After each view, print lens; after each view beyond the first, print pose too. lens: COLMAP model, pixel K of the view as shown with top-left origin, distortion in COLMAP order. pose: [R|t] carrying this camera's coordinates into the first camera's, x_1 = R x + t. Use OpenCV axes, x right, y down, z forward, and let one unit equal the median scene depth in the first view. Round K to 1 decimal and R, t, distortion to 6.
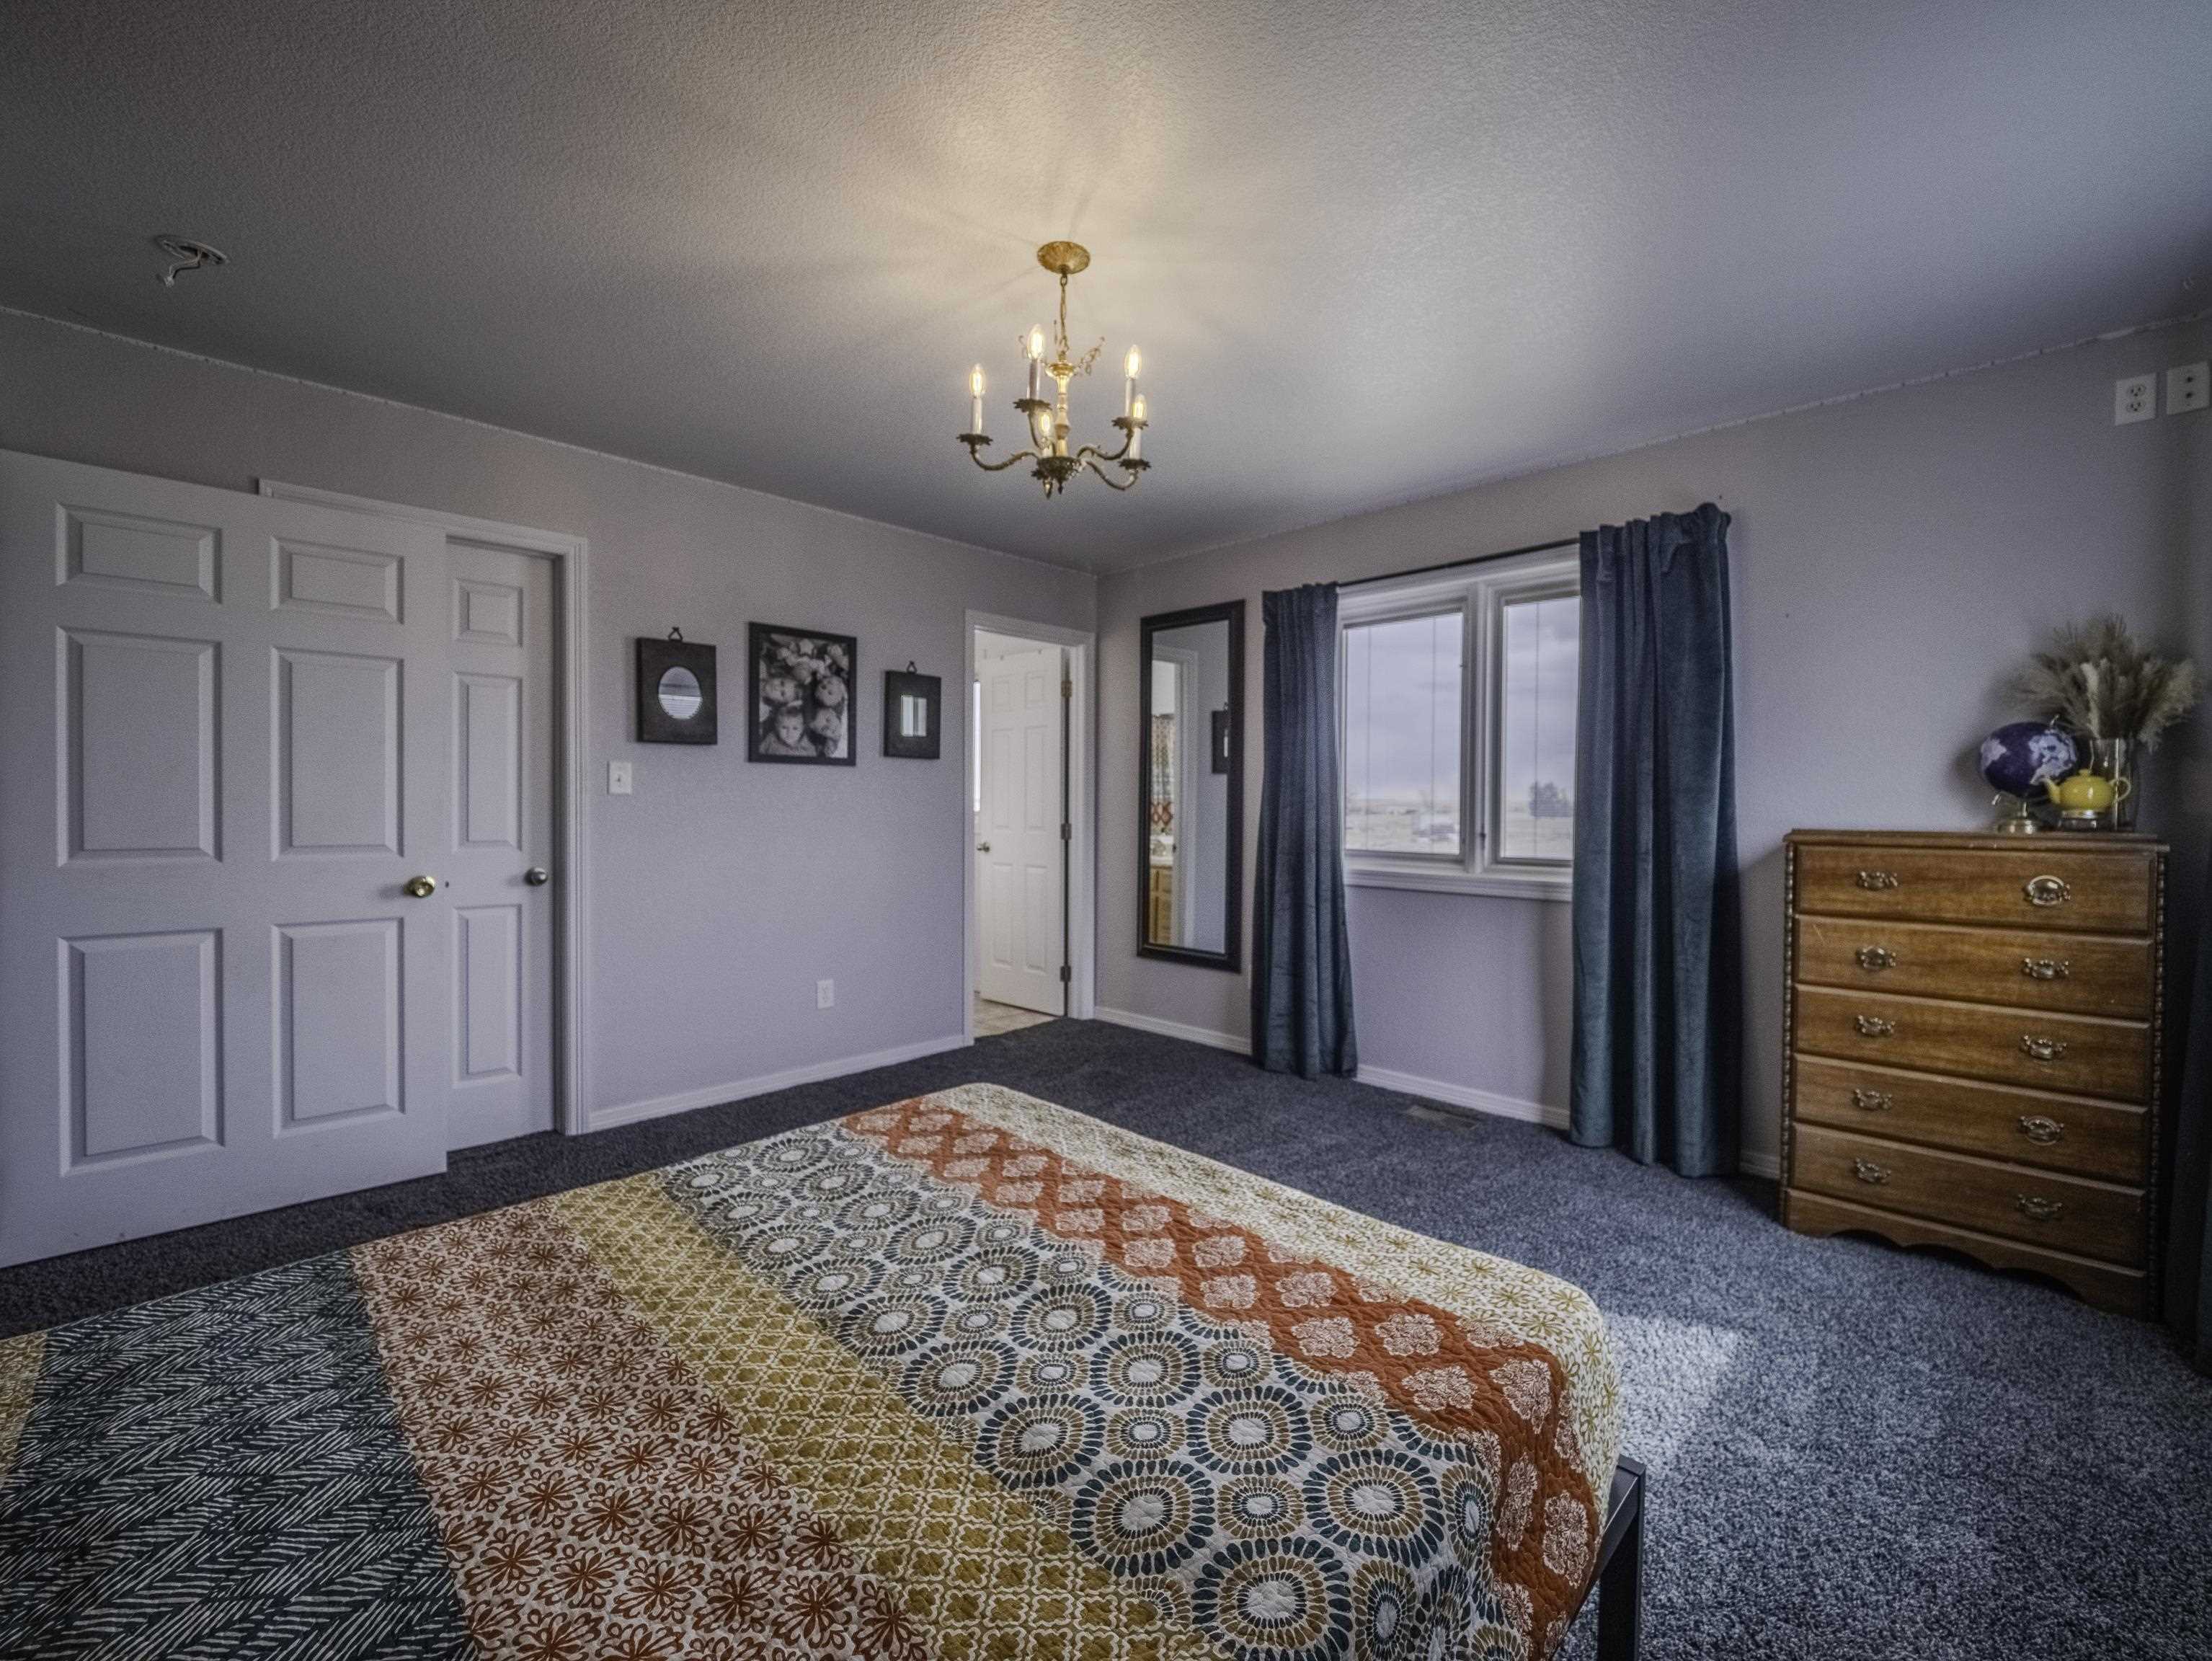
lens RADIAL K [[982.3, 0, 1110.5], [0, 982.3, 814.0], [0, 0, 1]] dist [-0.001584, -0.000151]
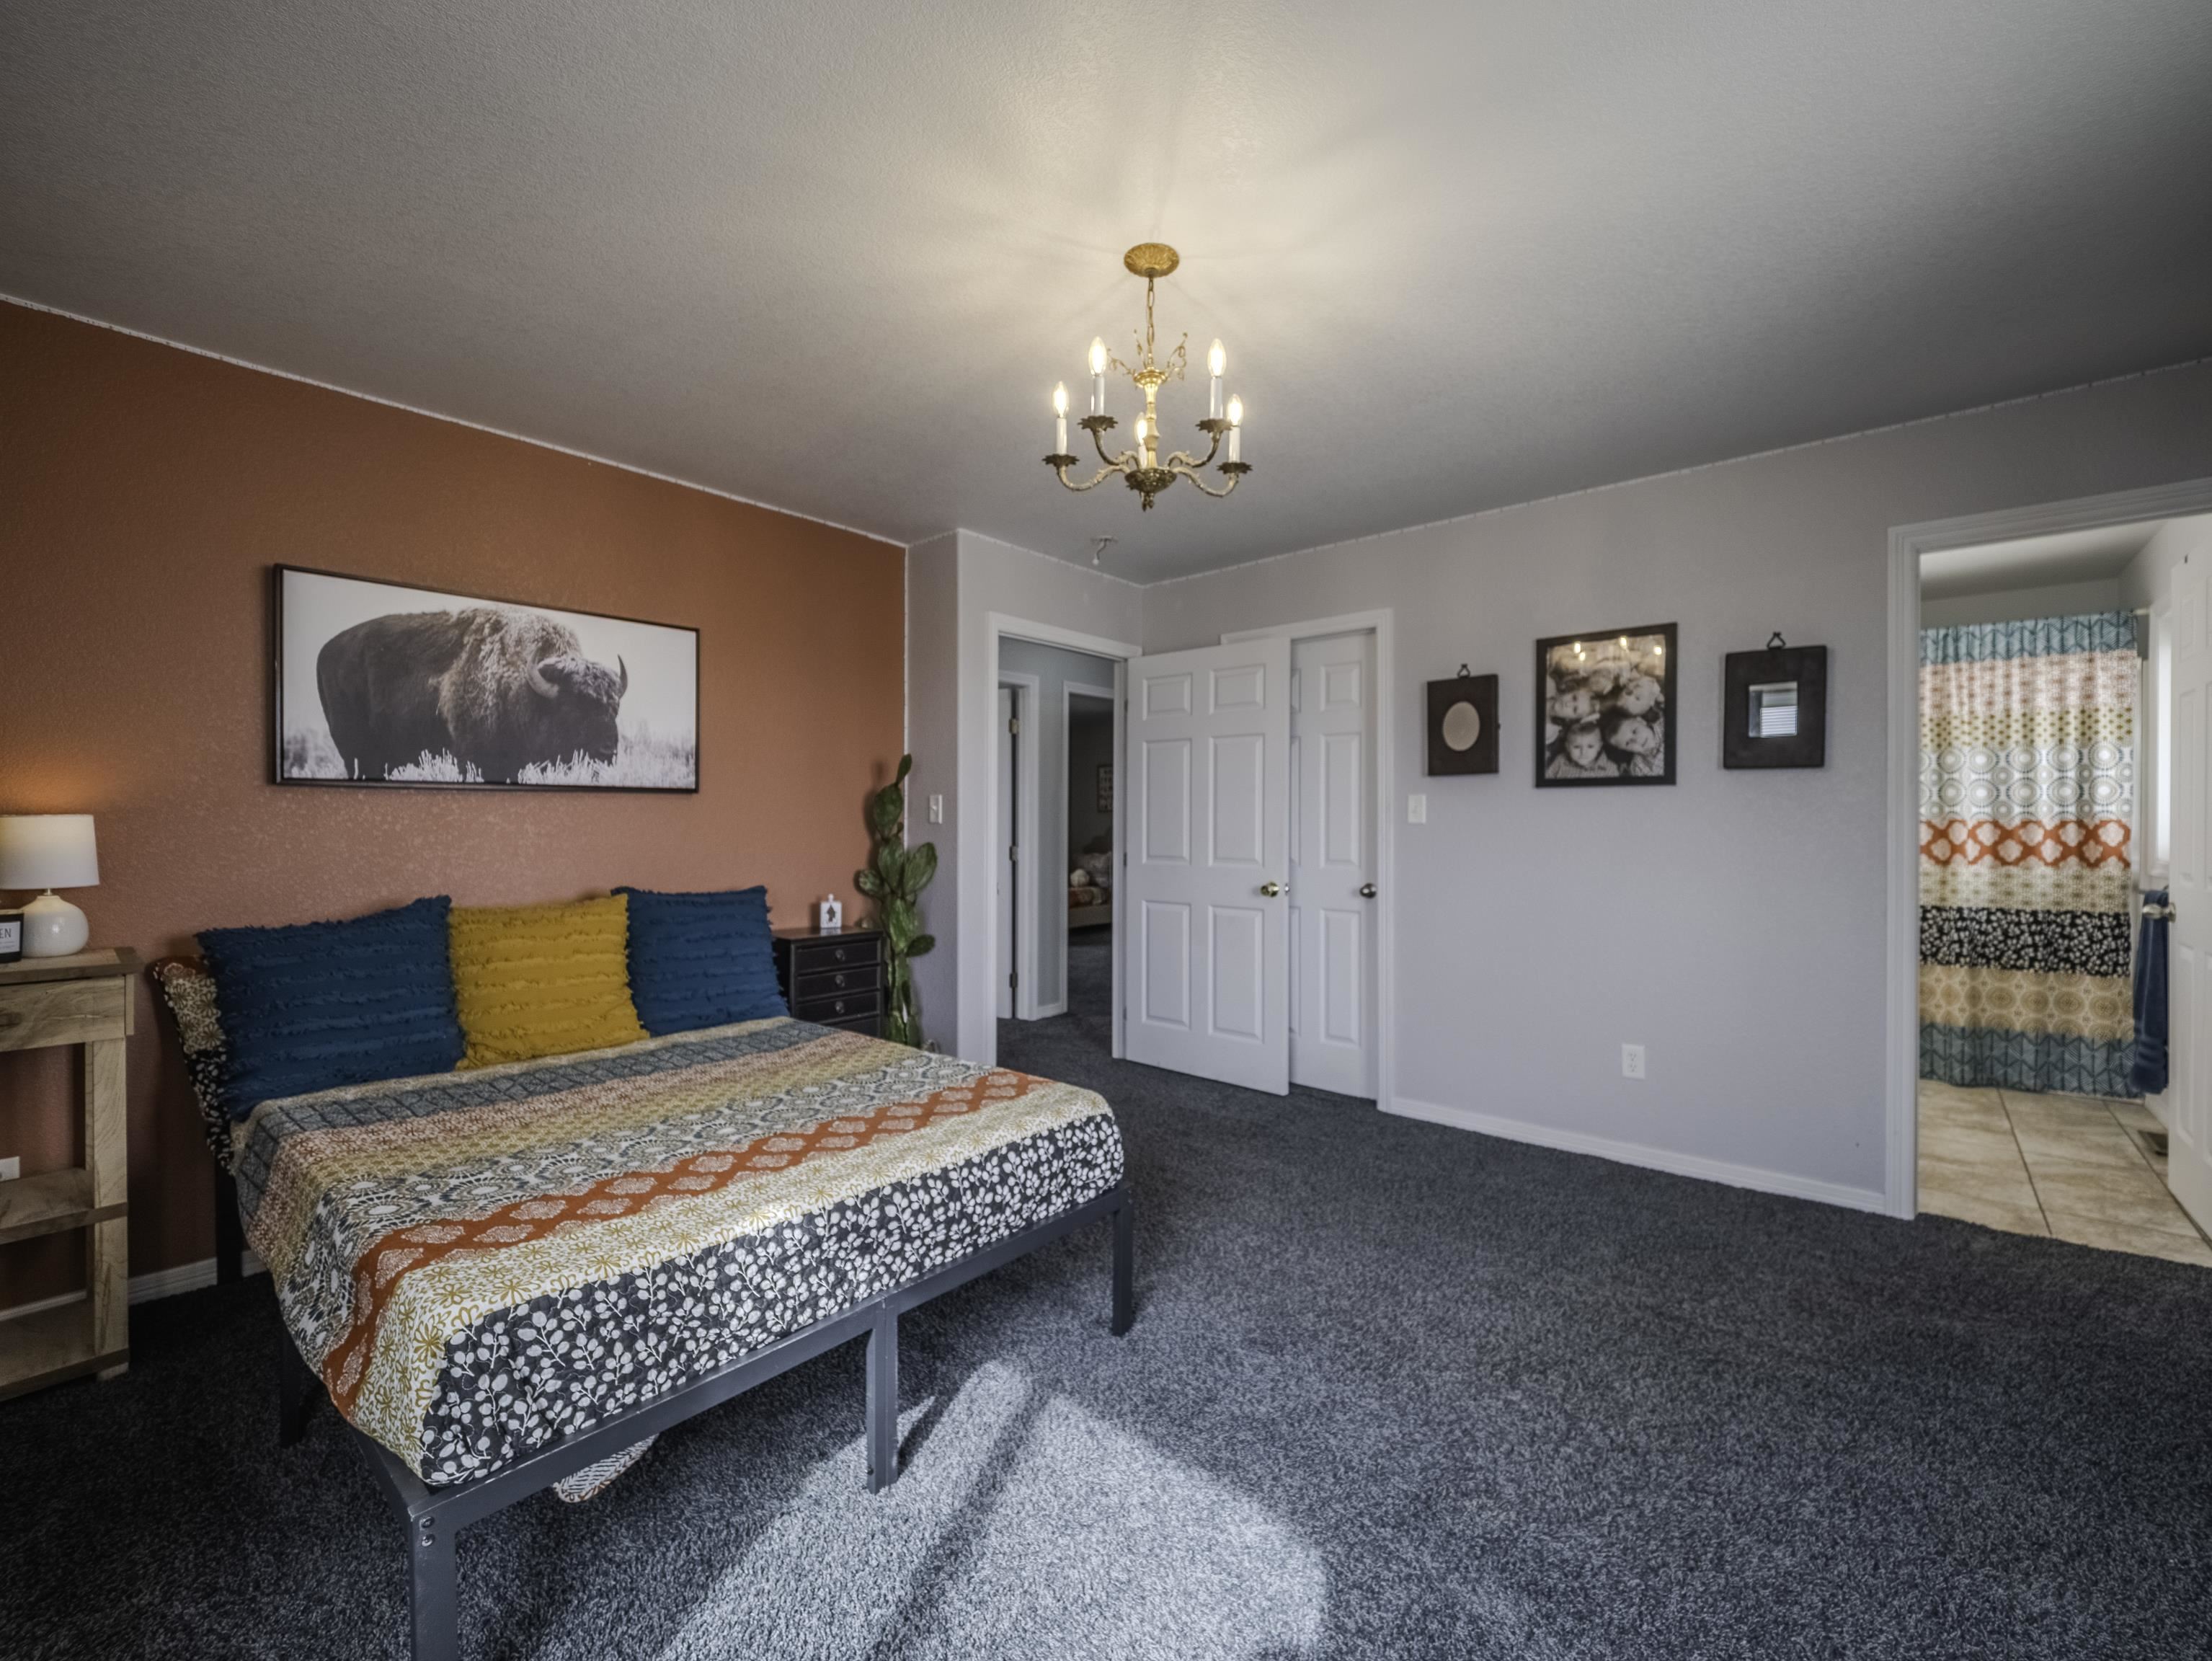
lens RADIAL K [[920.1, 0, 1105.3], [0, 920.1, 815.7], [0, 0, 1]] dist [0.000381, -0.004546]
pose [[0.046565, -0.014963, -0.998803, 0.495139], [-0.009962, 0.999831, -0.015443, -0.008279], [0.998866, 0.010669, 0.046408, 0.543093]]
